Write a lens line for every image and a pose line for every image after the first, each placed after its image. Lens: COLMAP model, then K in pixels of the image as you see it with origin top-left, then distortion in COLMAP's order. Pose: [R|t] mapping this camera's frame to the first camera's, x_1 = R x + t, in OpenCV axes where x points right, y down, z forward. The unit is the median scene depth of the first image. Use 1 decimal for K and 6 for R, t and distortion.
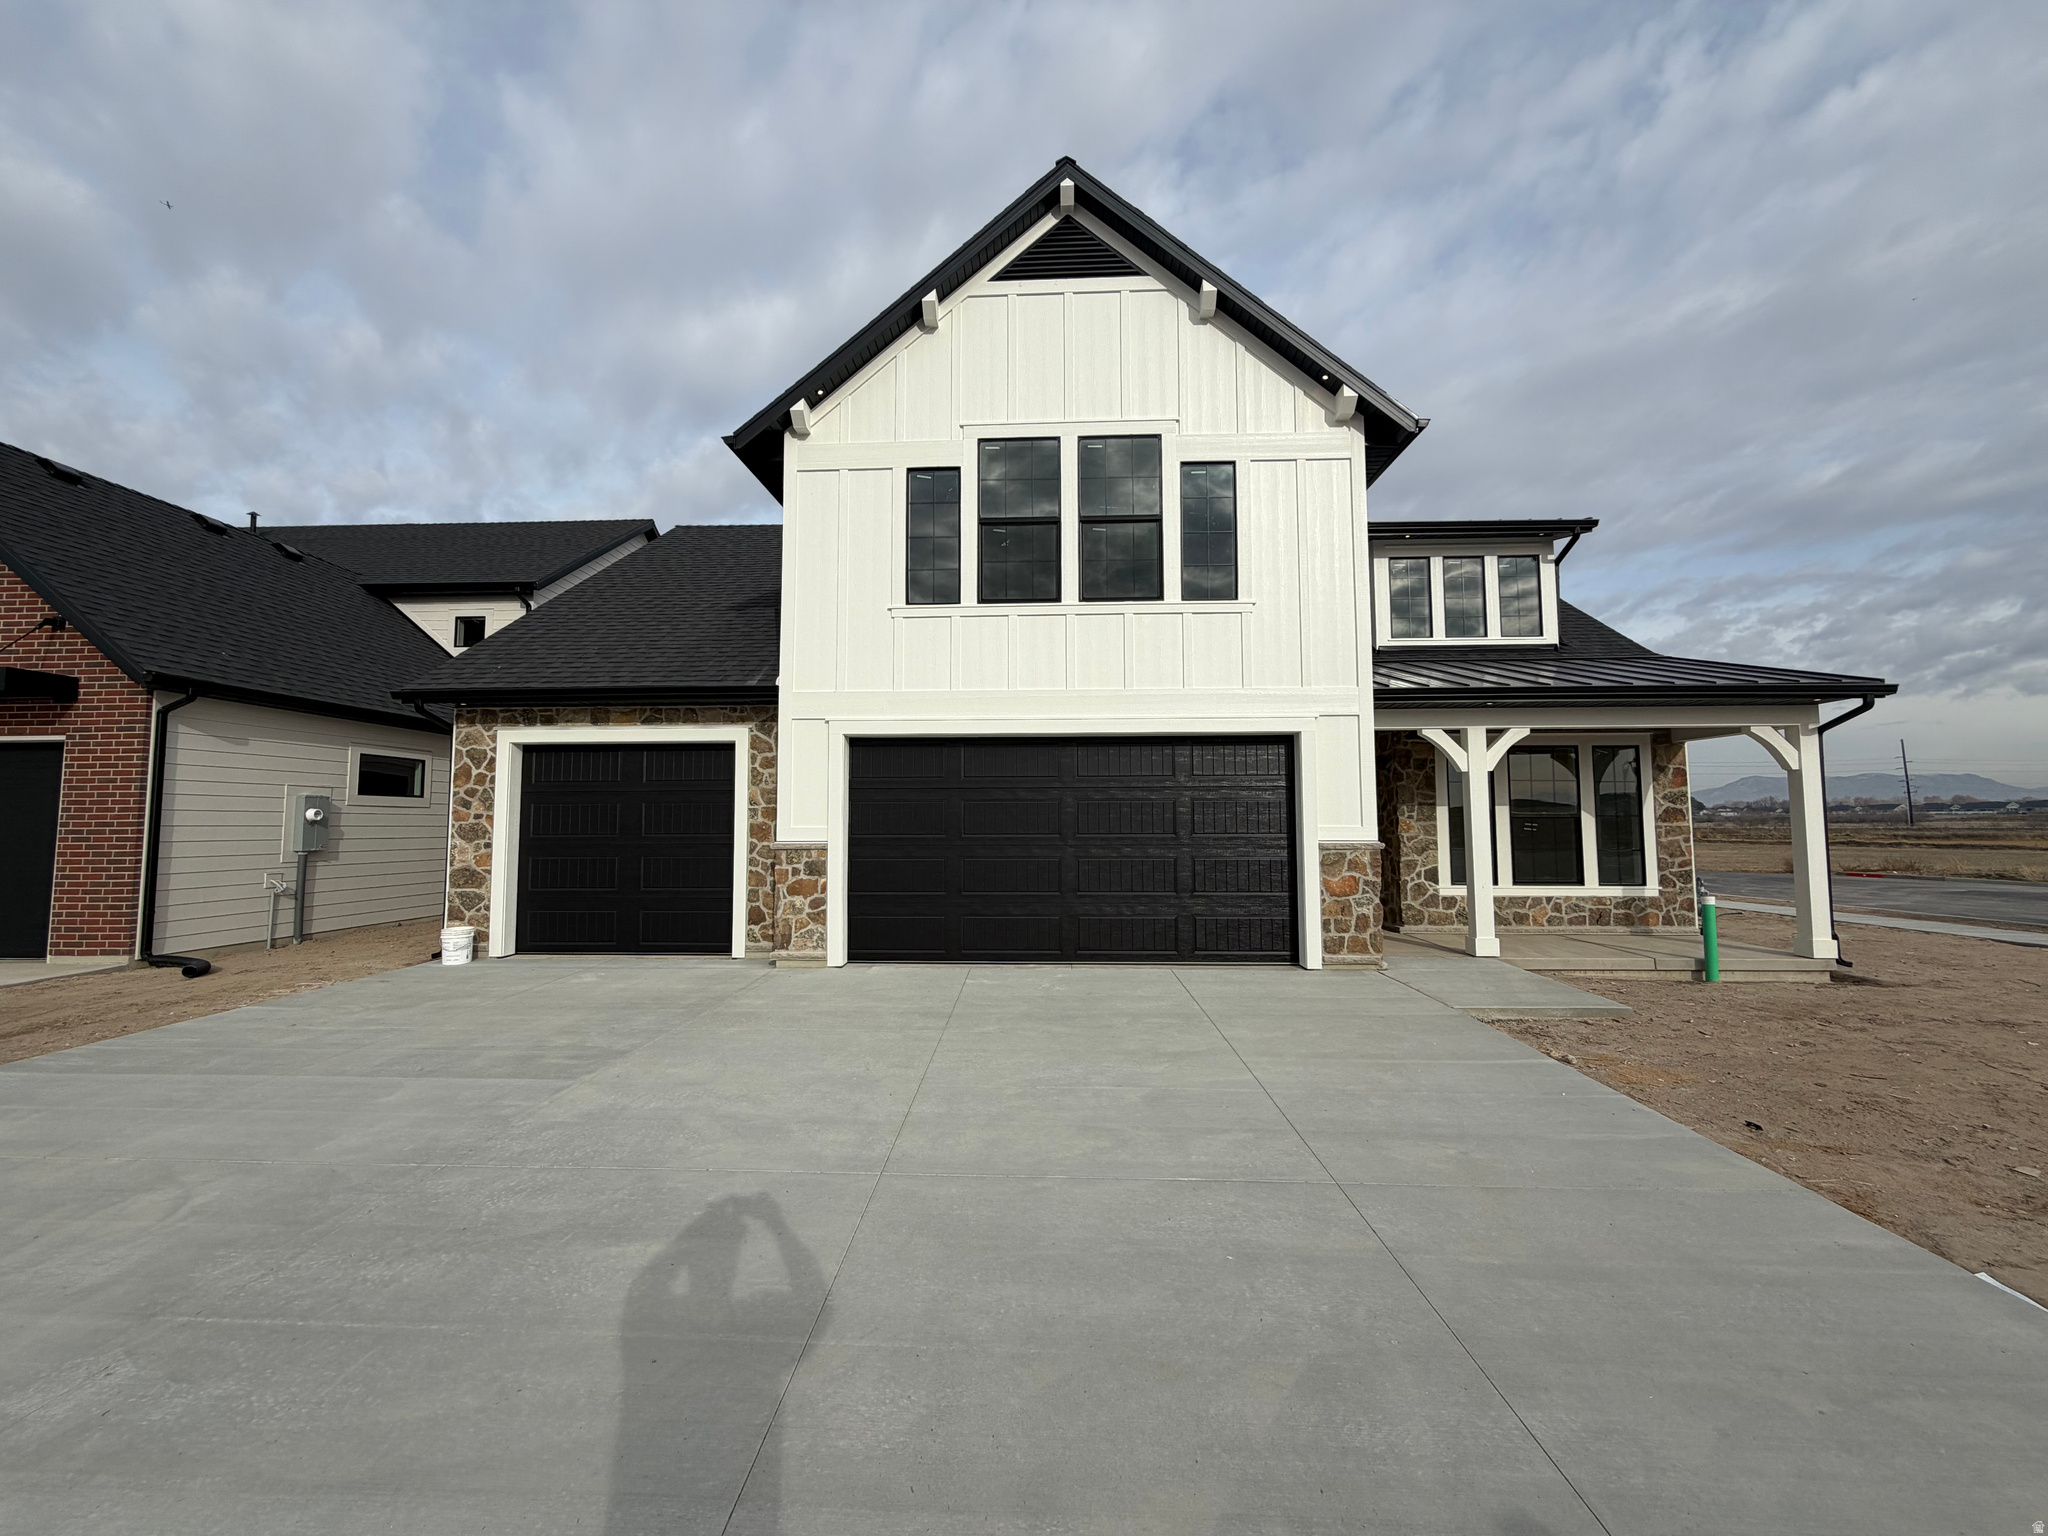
lens RADIAL K [[819.1, 0, 1027.4], [0, 819.1, 767.1], [0, 0, 1]] dist [-0.000612, 0.000164]
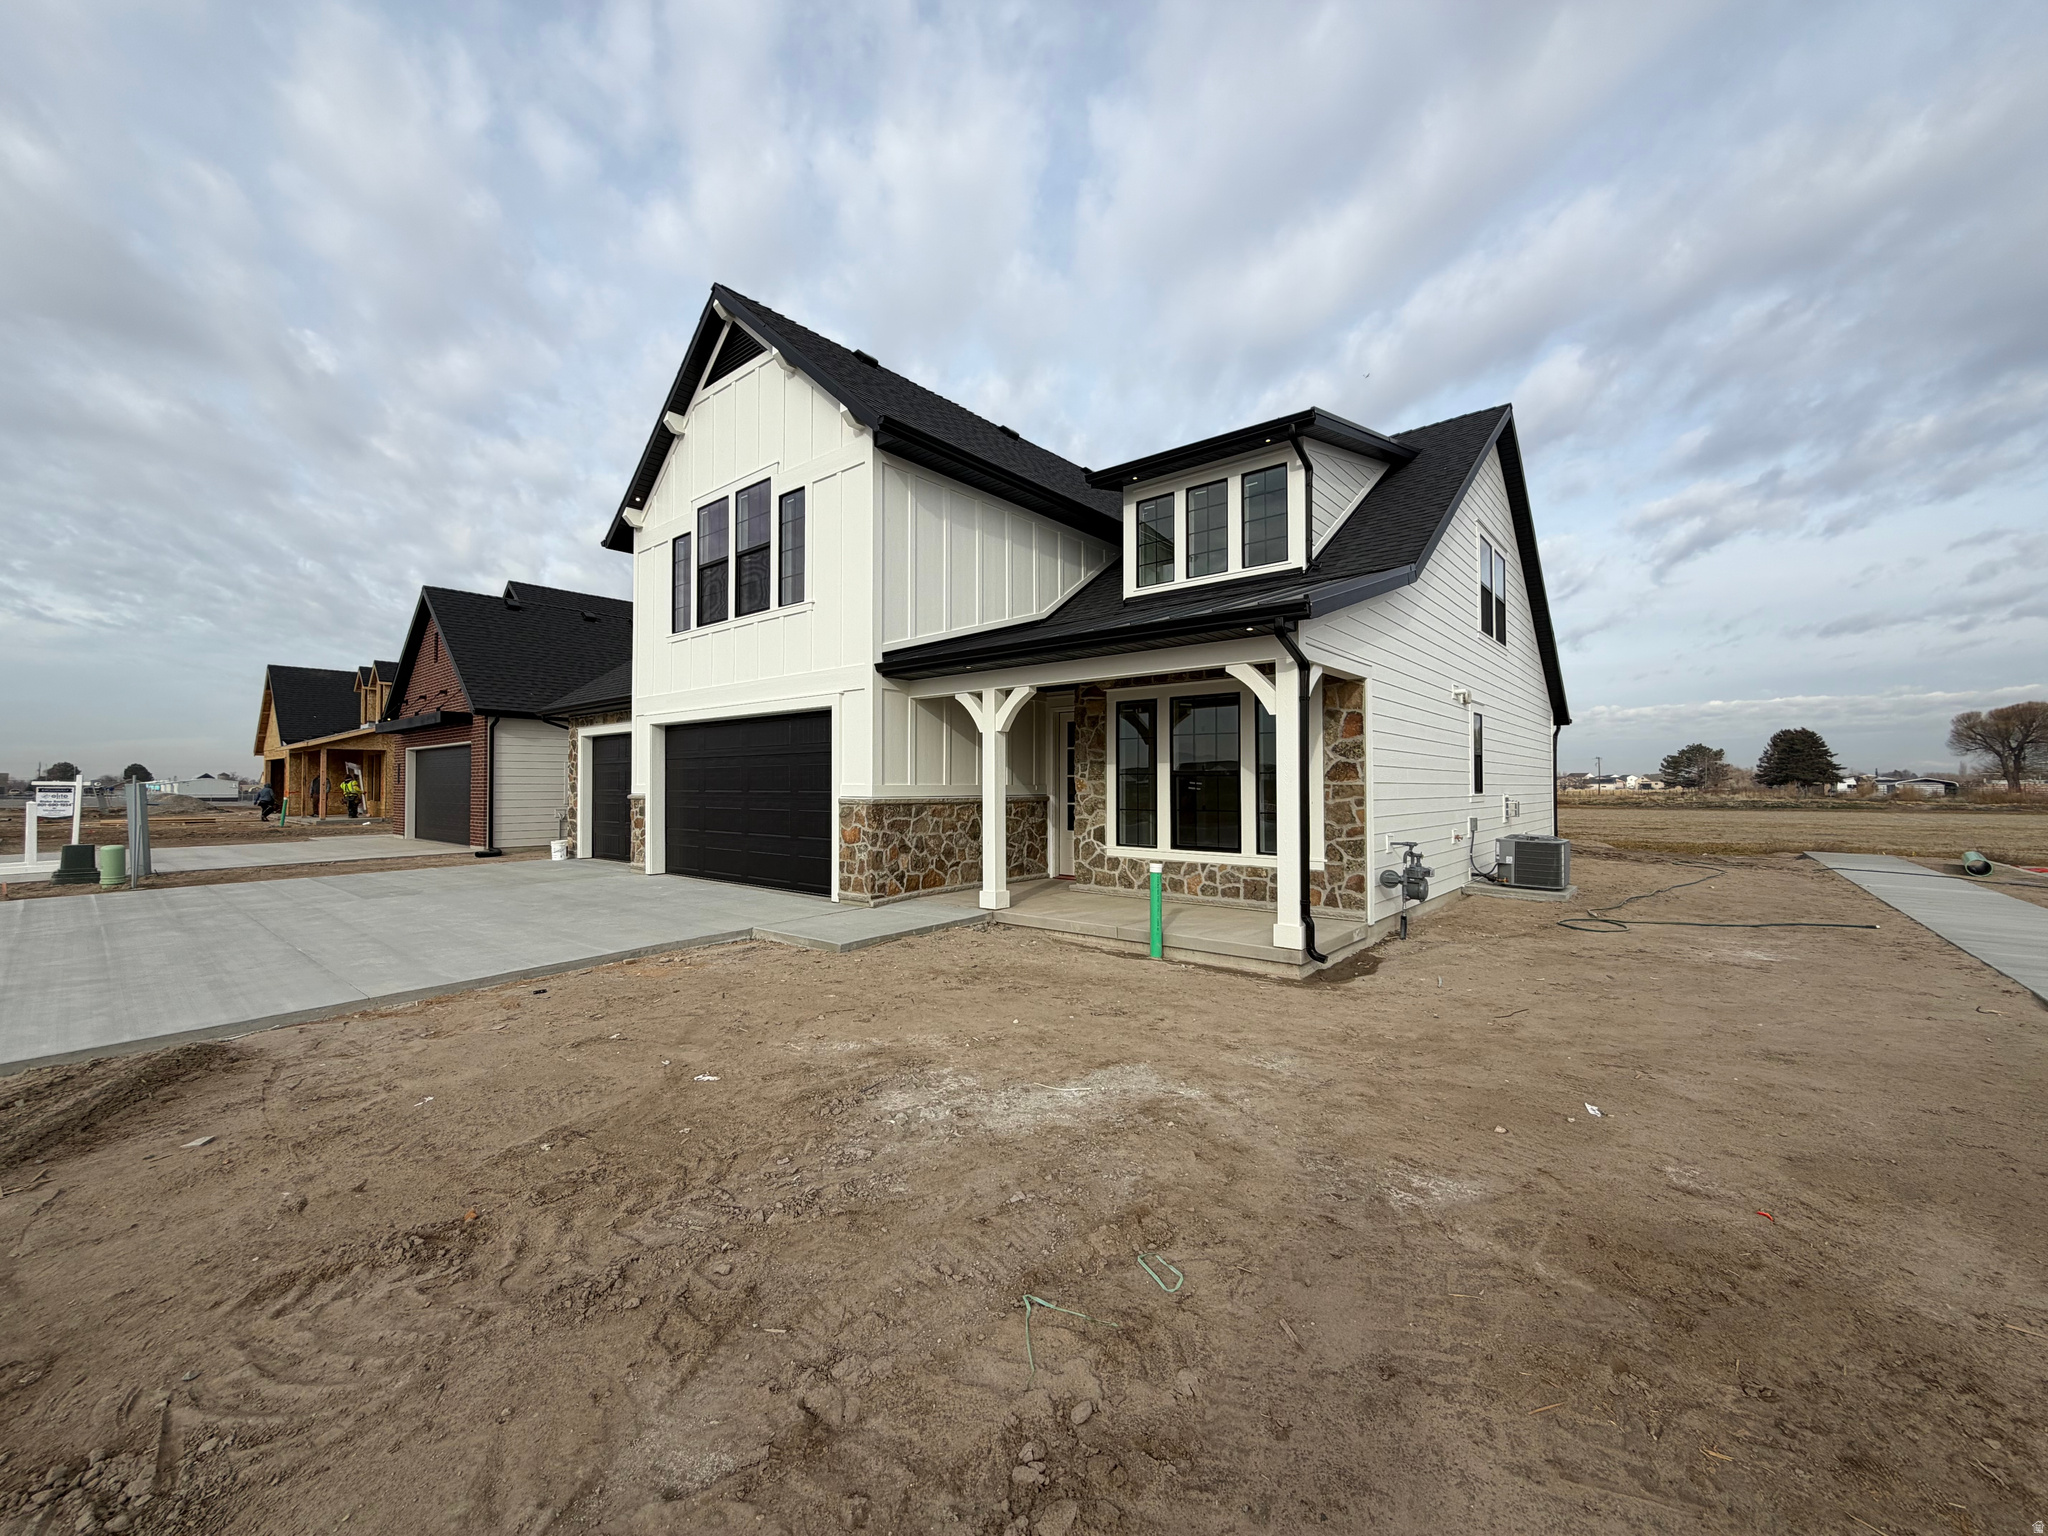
lens RADIAL K [[831.2, 0, 1028.0], [0, 831.2, 762.7], [0, 0, 1]] dist [-0.000484, 0.000063]
pose [[0.789693, -0.015143, -0.613315, 1.199217], [0.042498, 0.998644, 0.030063, 0.013987], [0.612028, -0.049806, 0.789266, 0.191441]]
